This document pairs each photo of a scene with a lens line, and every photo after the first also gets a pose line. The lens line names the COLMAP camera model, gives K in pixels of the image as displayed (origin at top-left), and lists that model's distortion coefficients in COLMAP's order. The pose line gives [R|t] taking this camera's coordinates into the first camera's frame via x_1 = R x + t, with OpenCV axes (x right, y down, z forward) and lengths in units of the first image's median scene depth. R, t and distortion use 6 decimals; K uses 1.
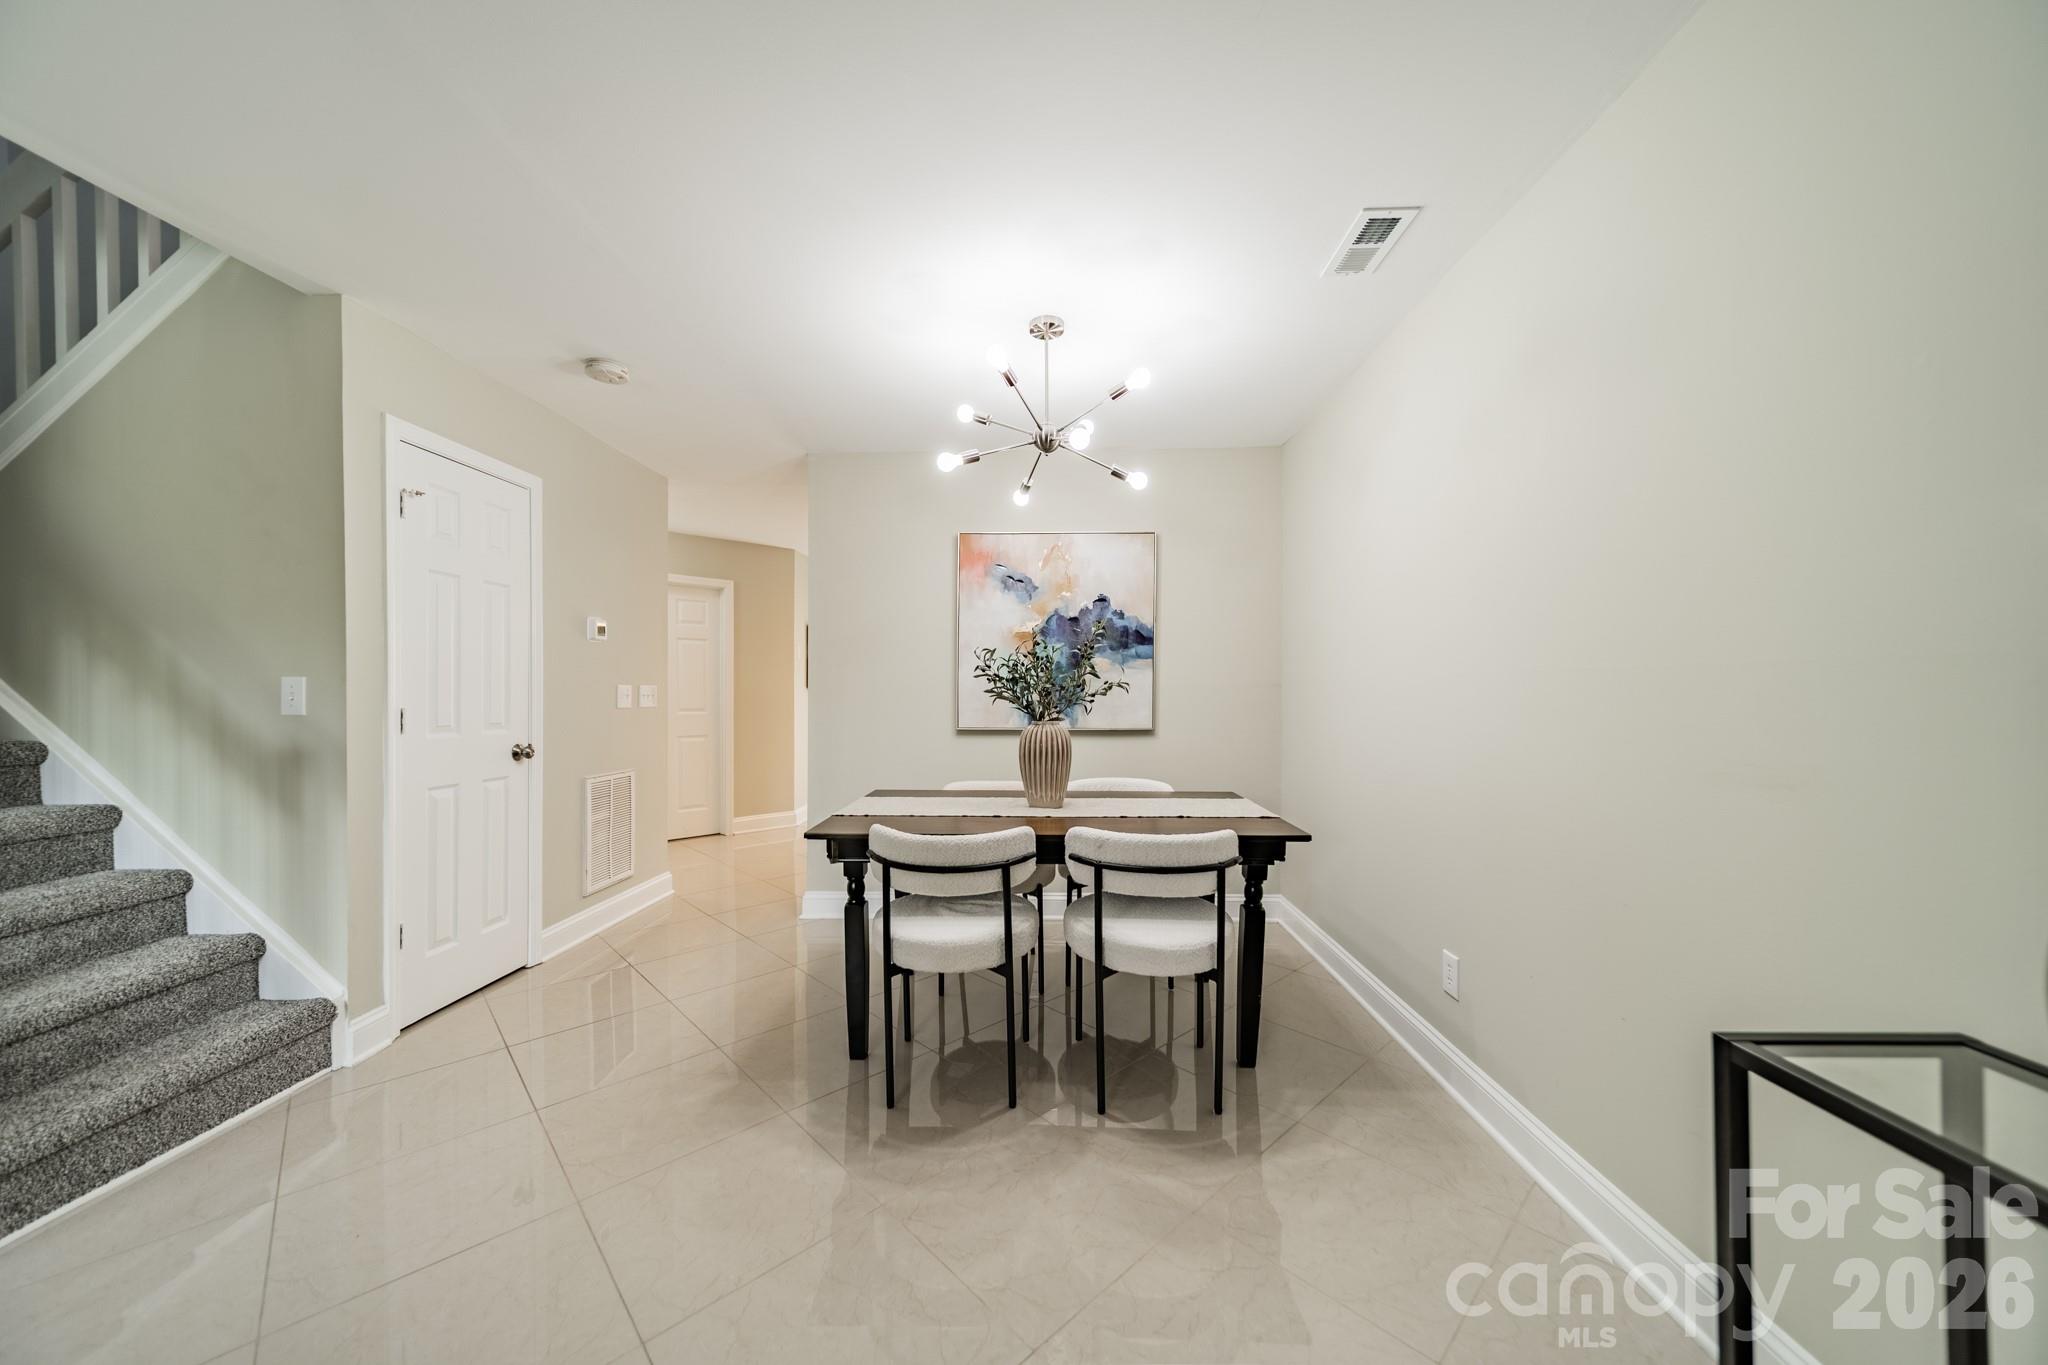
lens RADIAL K [[722.5, 0, 1025.8], [0, 722.5, 694.1], [0, 0, 1]] dist [0.007838, 0.000154]
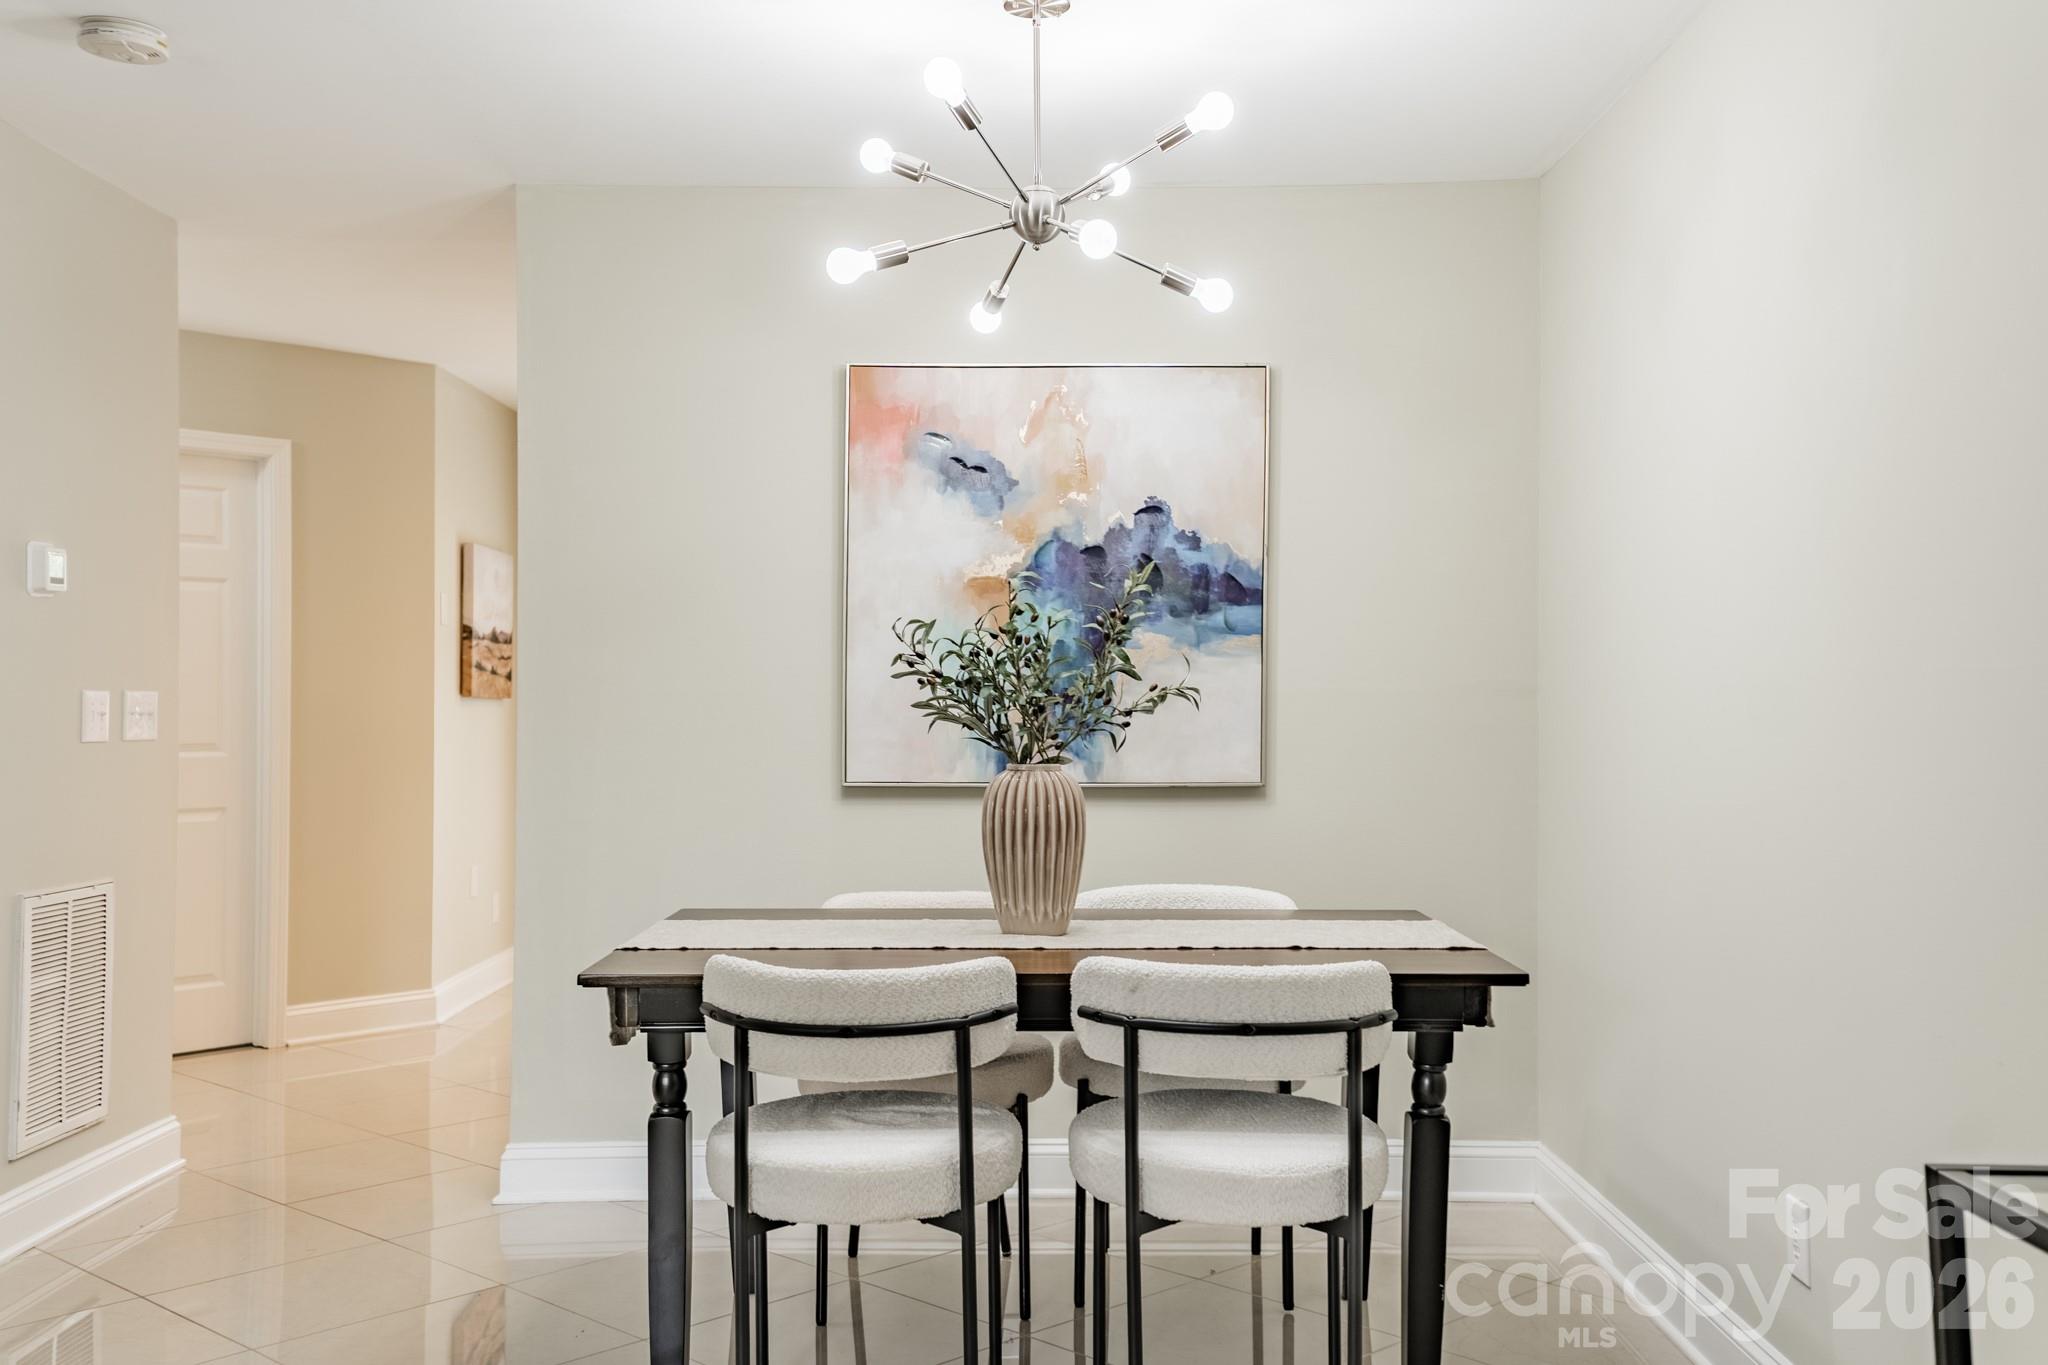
lens RADIAL K [[1943.9, 0, 1030.3], [0, 1943.9, 688.8], [0, 0, 1]] dist [0.087595, 0.094641]
pose [[0.999636, 0.000288, 0.026980, -0.012234], [-0.000025, 0.999952, -0.009761, -0.002012], [-0.026982, 0.009756, 0.999588, -0.366335]]
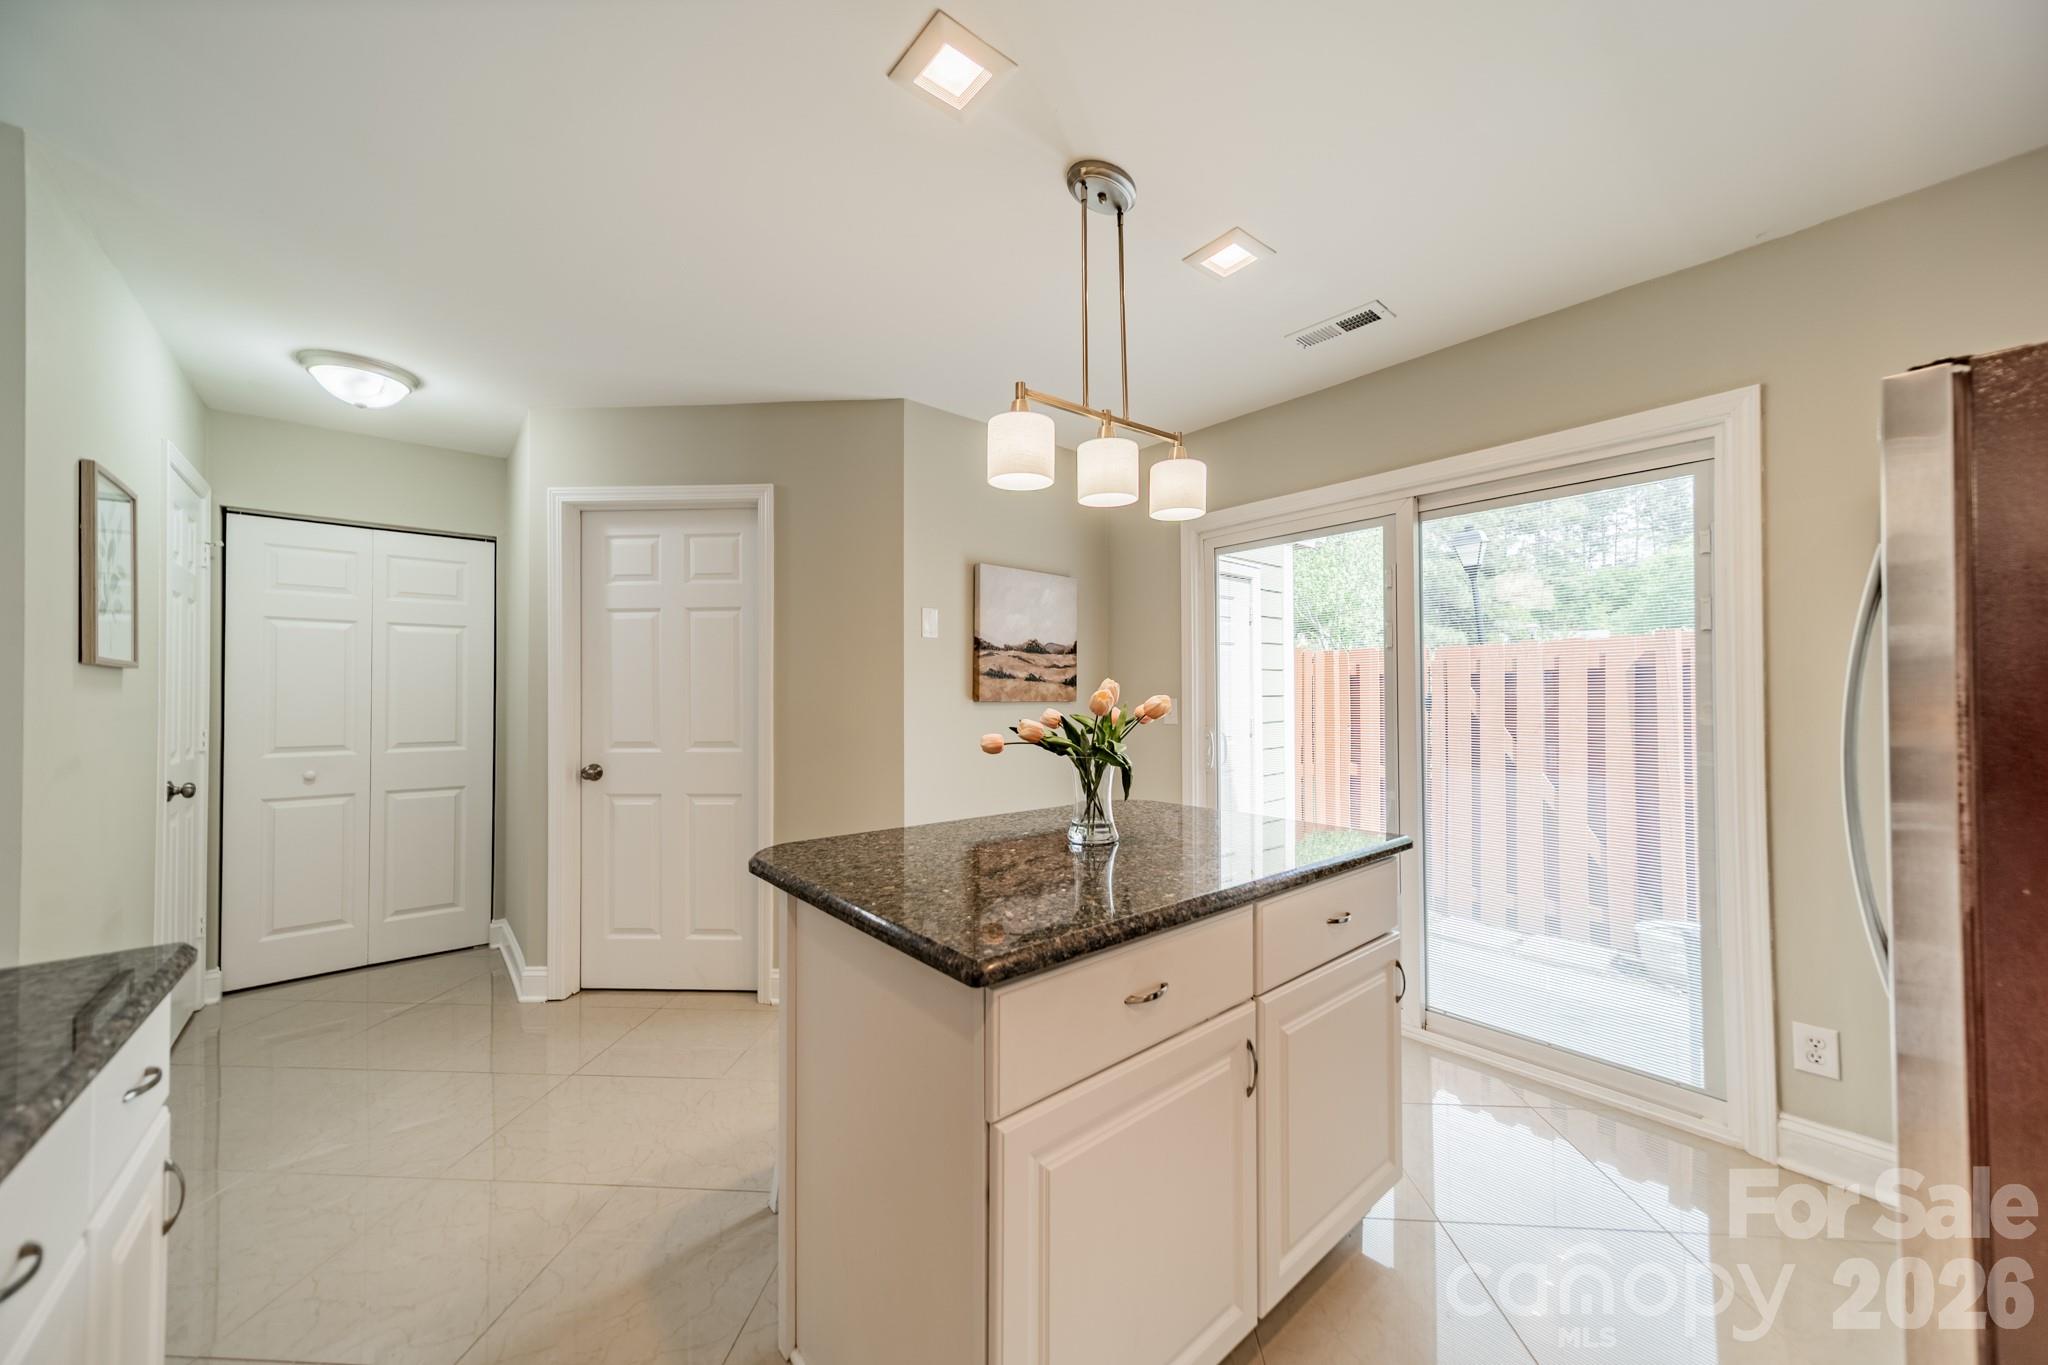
lens RADIAL K [[720.2, 0, 1025.4], [0, 720.2, 688.0], [0, 0, 1]] dist [0.010014, -0.000051]
pose [[0.659545, -0.009056, -0.751611, 0.176684], [0.002236, 0.999947, -0.010086, -0.029372], [0.751662, 0.004972, 0.659530, 1.888481]]
